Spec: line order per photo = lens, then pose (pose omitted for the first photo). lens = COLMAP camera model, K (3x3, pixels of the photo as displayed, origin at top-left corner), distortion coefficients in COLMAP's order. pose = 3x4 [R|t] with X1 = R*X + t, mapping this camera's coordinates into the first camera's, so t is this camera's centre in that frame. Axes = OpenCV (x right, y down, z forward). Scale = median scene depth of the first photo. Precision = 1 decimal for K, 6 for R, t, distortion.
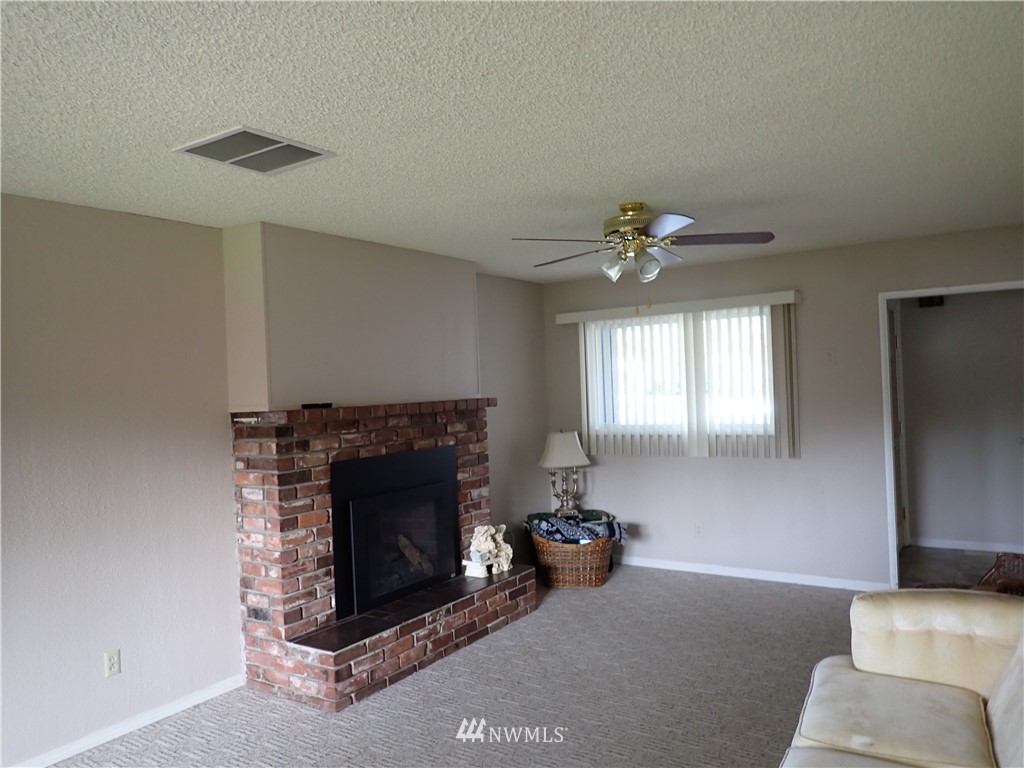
lens RADIAL K [[763.2, 0, 512.7], [0, 763.2, 385.7], [0, 0, 1]] dist [0.013591, -0.013109]
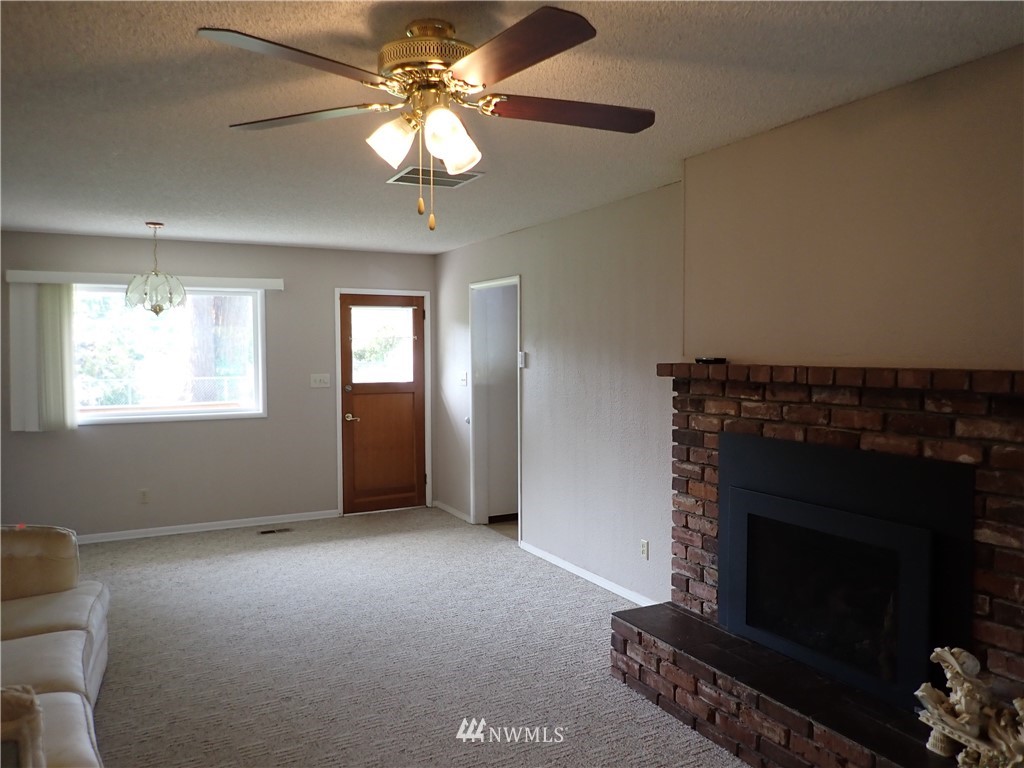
lens RADIAL K [[763.2, 0, 512.5], [0, 763.2, 382.8], [0, 0, 1]] dist [0.013591, -0.013109]
pose [[-0.485845, 0.082058, -0.870184, 0.561285], [0.026201, 0.996503, 0.079341, -0.021037], [0.873652, 0.015748, -0.486296, 1.177681]]
